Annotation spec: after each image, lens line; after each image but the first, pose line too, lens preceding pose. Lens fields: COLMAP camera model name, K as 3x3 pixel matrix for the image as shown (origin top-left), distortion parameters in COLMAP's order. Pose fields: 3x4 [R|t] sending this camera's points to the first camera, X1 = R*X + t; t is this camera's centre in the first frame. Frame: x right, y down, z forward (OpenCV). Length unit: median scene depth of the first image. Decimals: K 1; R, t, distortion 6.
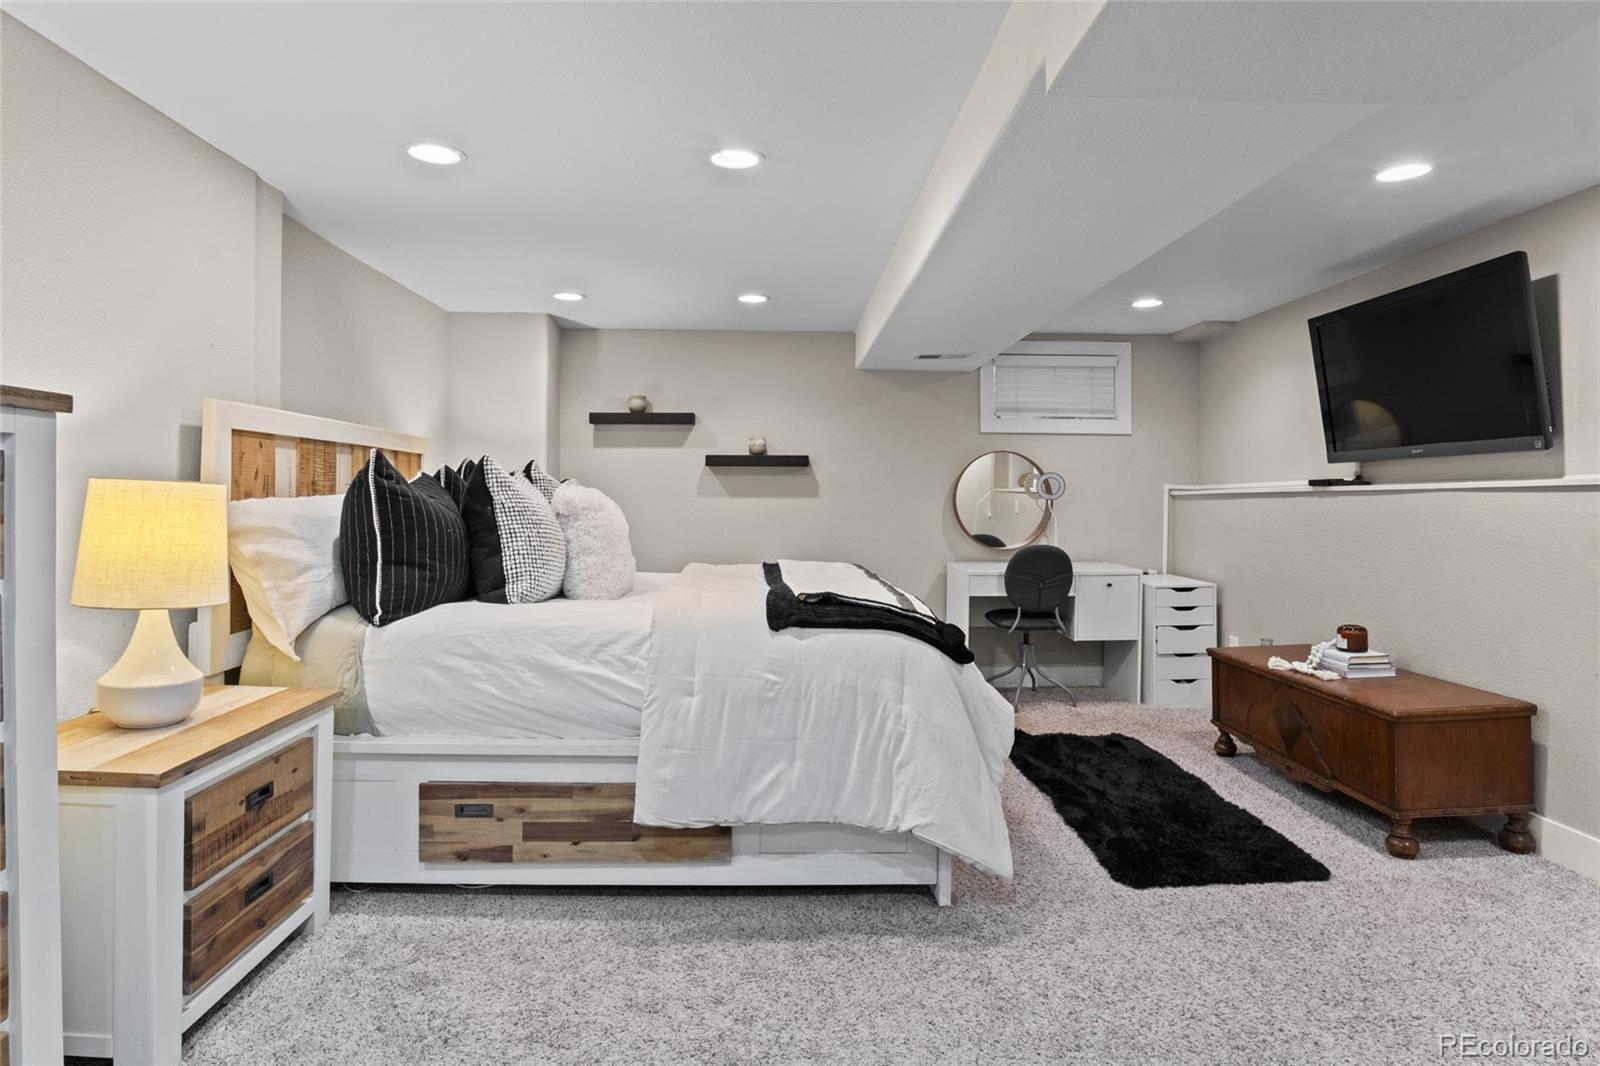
lens RADIAL K [[871.7, 0, 785.1], [0, 871.7, 502.6], [0, 0, 1]] dist [-0.026106, 0.000397]
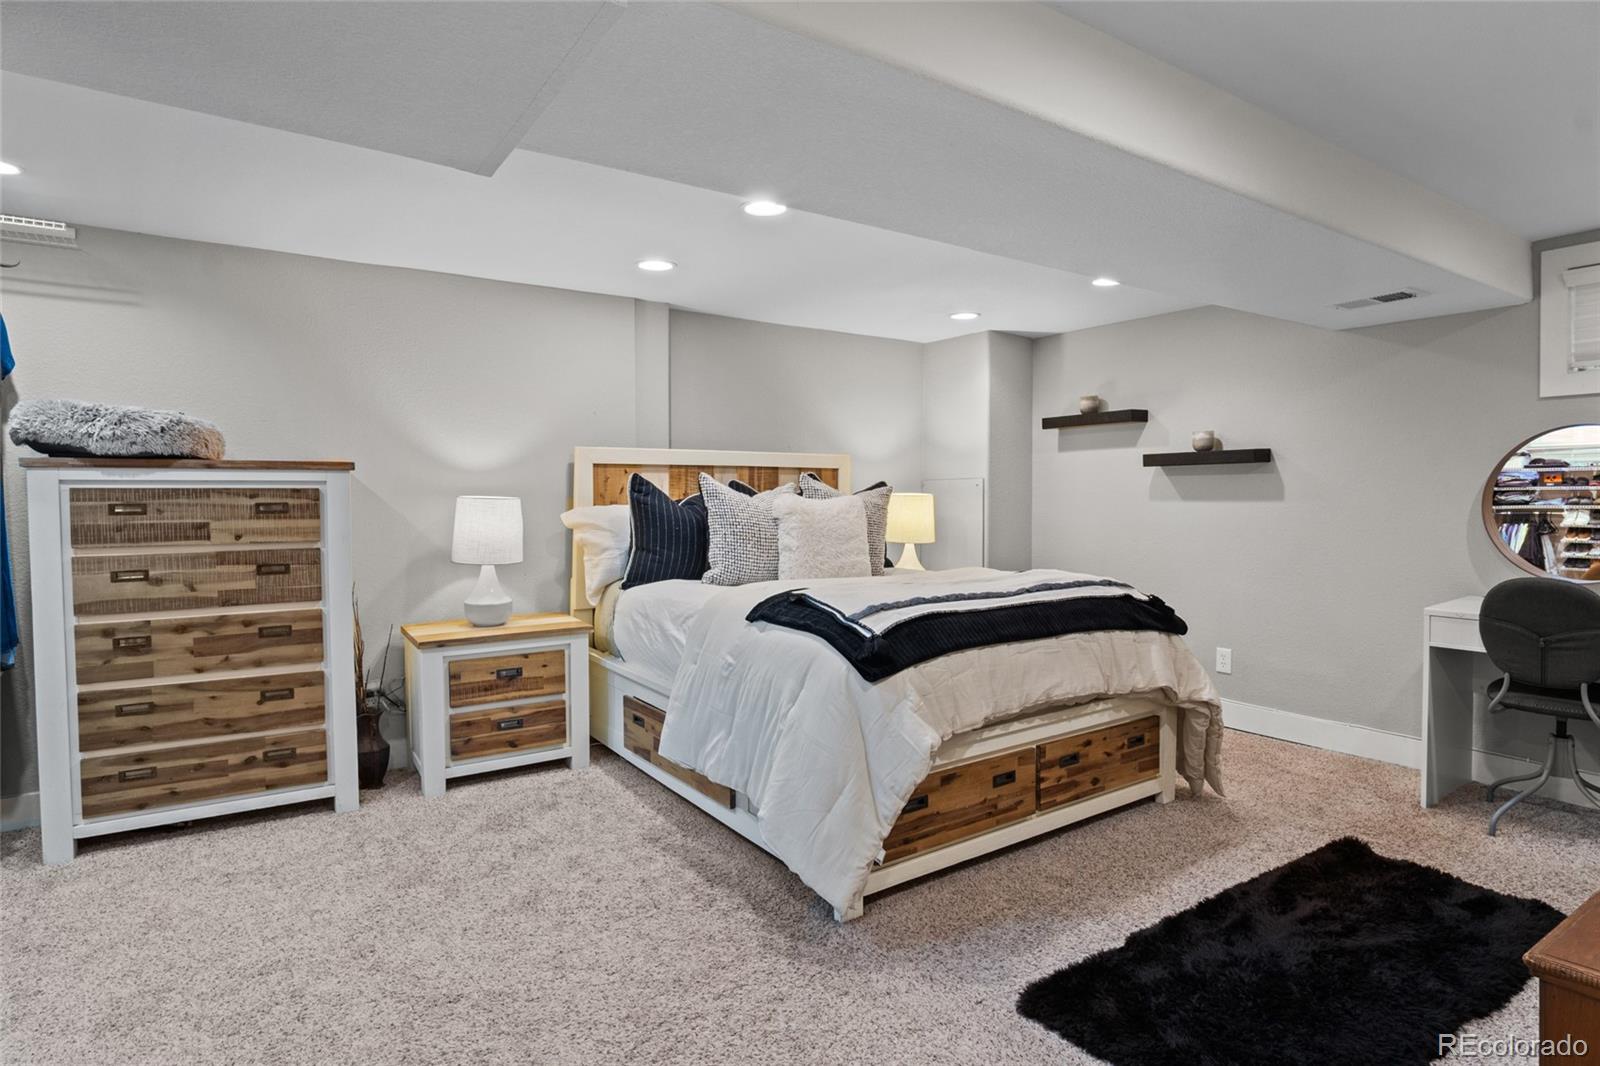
lens RADIAL K [[859.8, 0, 799.0], [0, 859.8, 524.2], [0, 0, 1]] dist [-0.030916, 0.001731]
pose [[0.536001, 0.018380, -0.844017, 0.975254], [0.002282, 0.999728, 0.023220, -0.006830], [0.844214, -0.014372, 0.535813, 0.451445]]
